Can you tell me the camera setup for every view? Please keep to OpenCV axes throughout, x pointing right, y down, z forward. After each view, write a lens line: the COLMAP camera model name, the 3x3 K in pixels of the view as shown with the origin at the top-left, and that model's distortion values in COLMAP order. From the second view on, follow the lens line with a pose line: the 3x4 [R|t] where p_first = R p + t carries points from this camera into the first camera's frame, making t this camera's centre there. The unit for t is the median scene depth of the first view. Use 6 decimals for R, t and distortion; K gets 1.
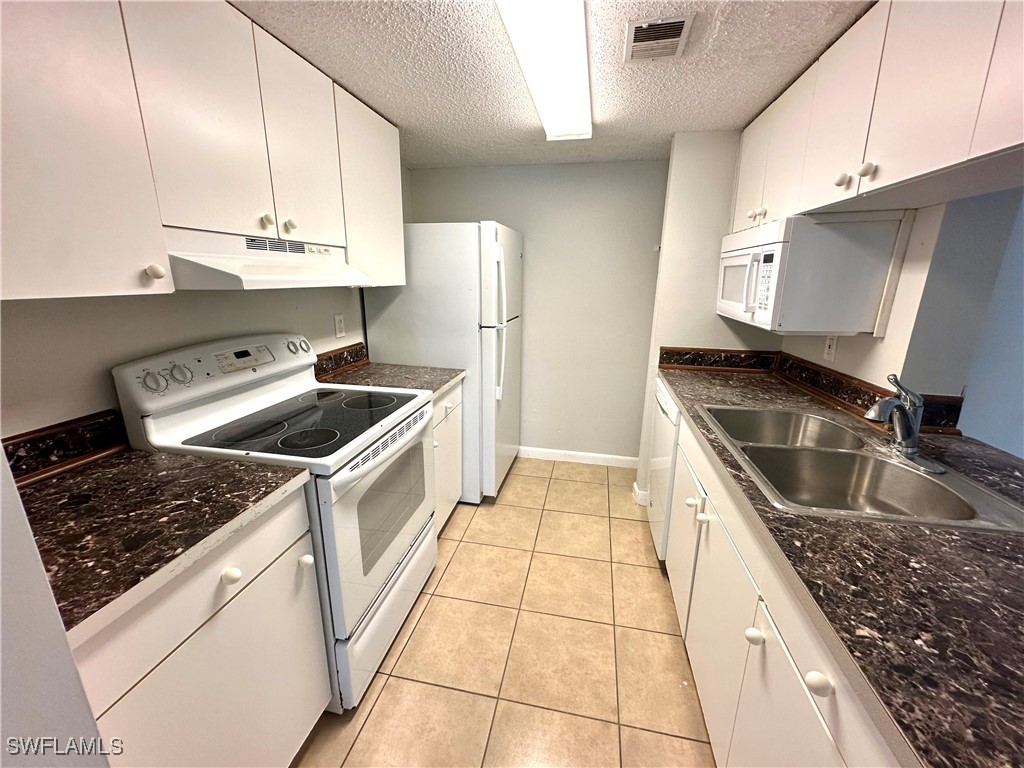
lens RADIAL K [[407.2, 0, 508.0], [0, 407.2, 382.0], [0, 0, 1]] dist [-0.001947, 0.000245]
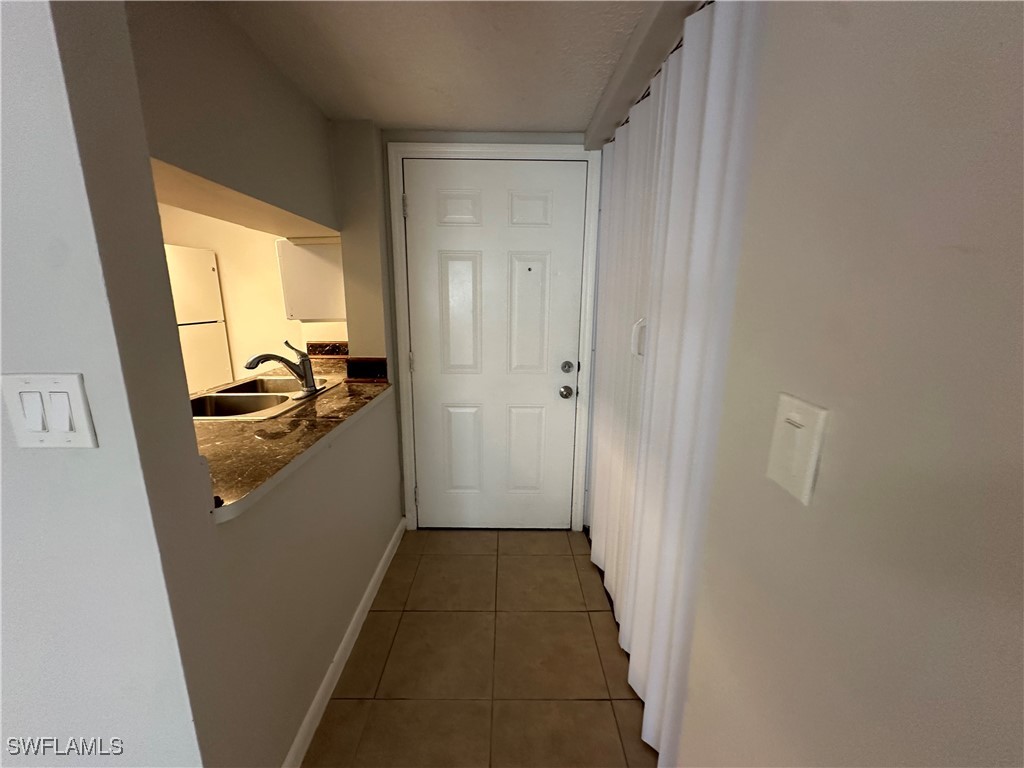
lens RADIAL K [[407.2, 0, 507.4], [0, 407.2, 387.1], [0, 0, 1]] dist [-0.001947, 0.000245]
pose [[0.978780, -0.050537, 0.198584, 1.356958], [0.057272, 0.997957, -0.028312, 0.234017], [-0.196748, 0.039085, 0.979675, -0.638430]]
